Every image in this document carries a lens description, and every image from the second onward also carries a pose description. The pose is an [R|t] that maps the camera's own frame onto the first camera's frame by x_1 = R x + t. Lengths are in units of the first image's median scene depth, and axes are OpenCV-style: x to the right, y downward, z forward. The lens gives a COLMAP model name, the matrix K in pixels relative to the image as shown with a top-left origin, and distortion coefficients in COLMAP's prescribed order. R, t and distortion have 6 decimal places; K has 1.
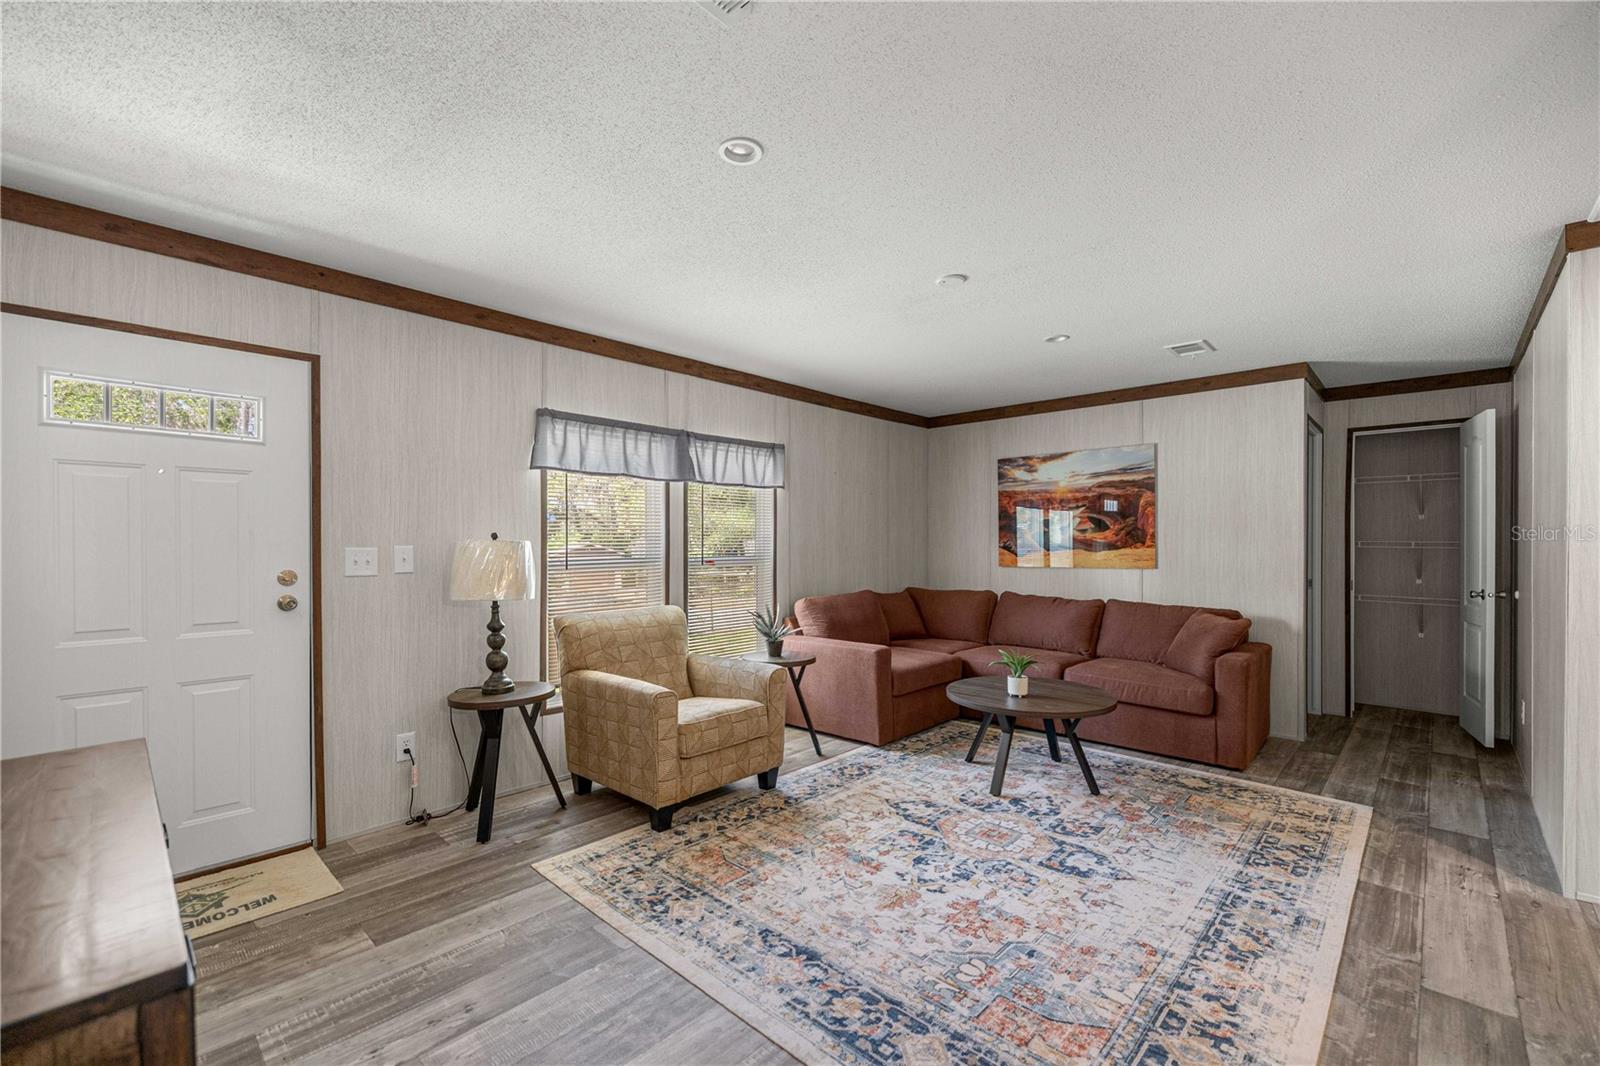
lens RADIAL K [[675.6, 0, 797.2], [0, 675.6, 542.2], [0, 0, 1]] dist [0.001621, -0.000397]
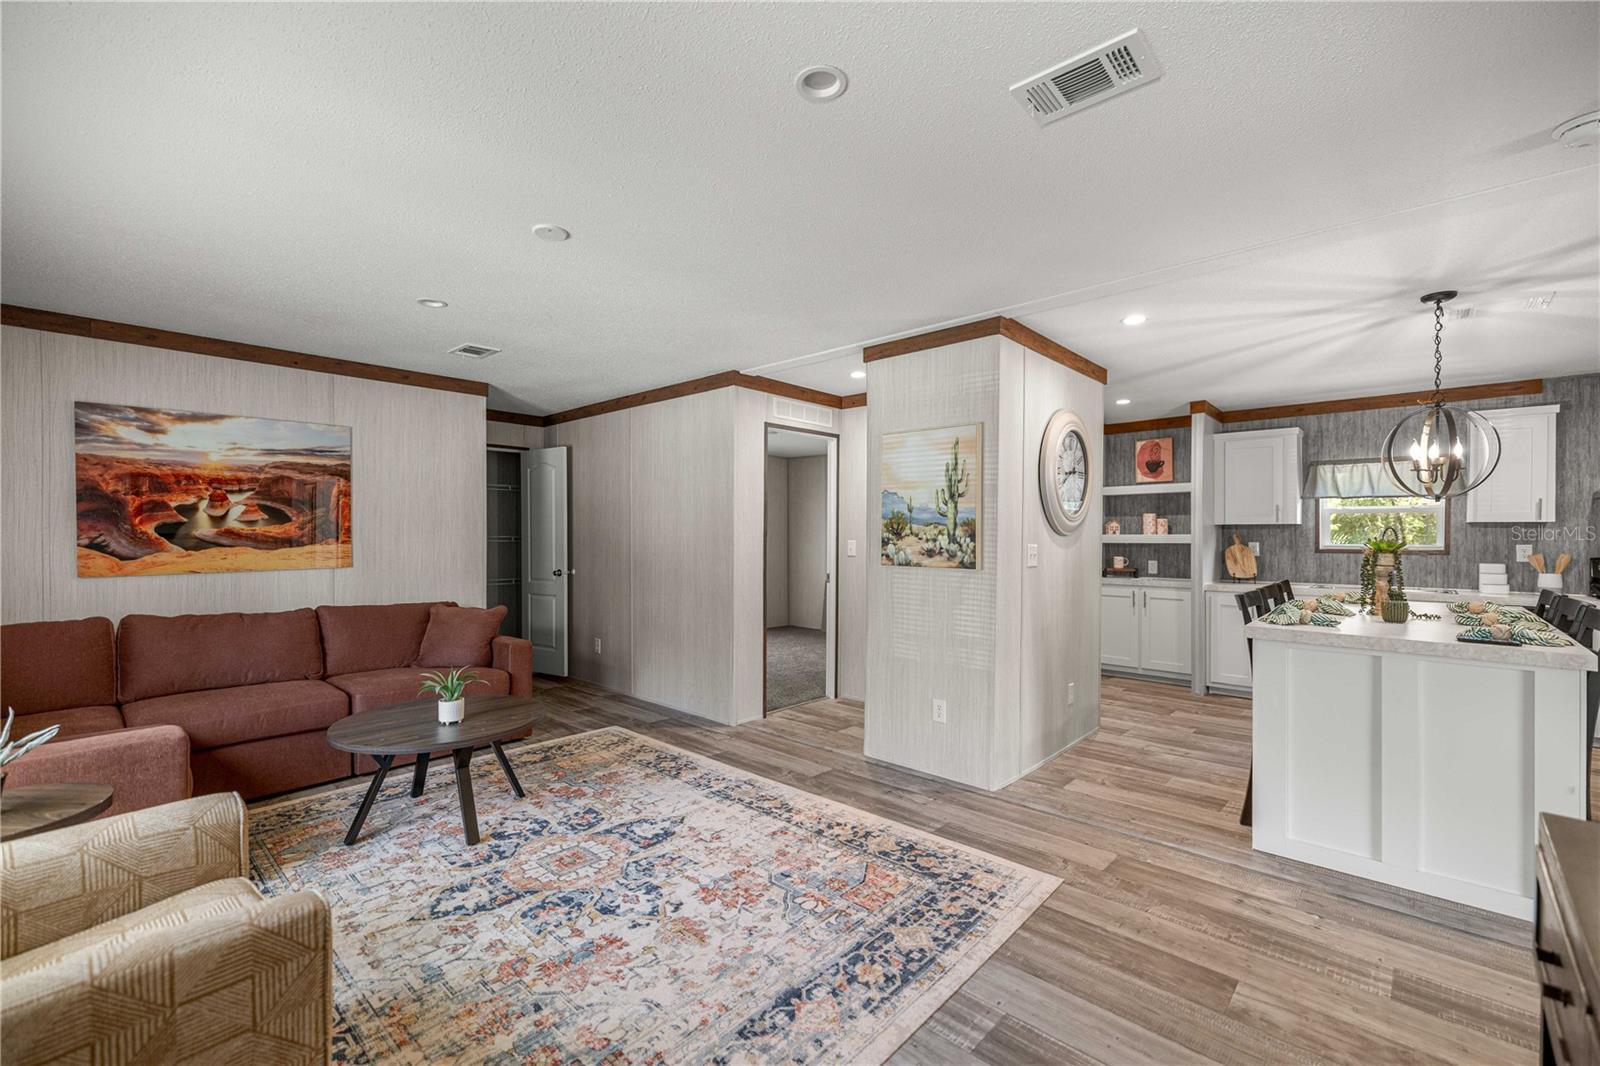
lens RADIAL K [[675.6, 0, 801.4], [0, 675.6, 536.9], [0, 0, 1]] dist [0.001621, -0.000397]
pose [[-0.011793, -0.002297, 0.999928, -0.574564], [-0.001001, 0.999997, 0.002286, -0.005307], [-0.999930, -0.000974, -0.011795, 0.645006]]
